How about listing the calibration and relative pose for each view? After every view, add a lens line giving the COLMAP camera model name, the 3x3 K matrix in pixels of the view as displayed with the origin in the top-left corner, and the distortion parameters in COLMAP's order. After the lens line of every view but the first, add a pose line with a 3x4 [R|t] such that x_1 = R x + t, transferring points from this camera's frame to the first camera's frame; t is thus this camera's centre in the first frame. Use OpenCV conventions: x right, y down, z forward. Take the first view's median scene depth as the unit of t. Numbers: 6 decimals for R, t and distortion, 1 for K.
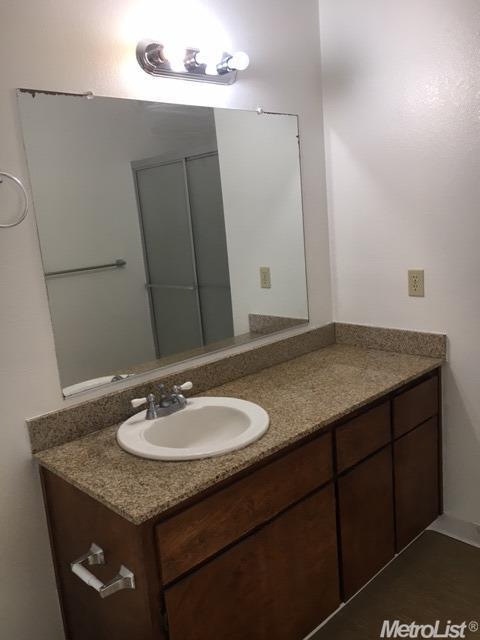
lens RADIAL K [[541.0, 0, 240.0], [0, 541.0, 320.0], [0, 0, 1]] dist [0.068650, -0.083028]
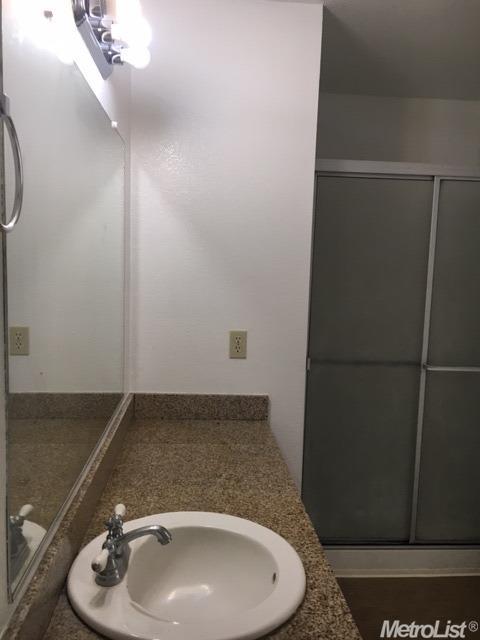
lens RADIAL K [[560.3, 0, 240.0], [0, 560.3, 320.0], [0, 0, 1]] dist [0.124864, 0.006779]
pose [[0.626829, 0.014293, 0.779026, -0.450342], [0.062211, 0.995722, -0.068325, -0.042891], [-0.776669, 0.091292, 0.623258, 0.362483]]
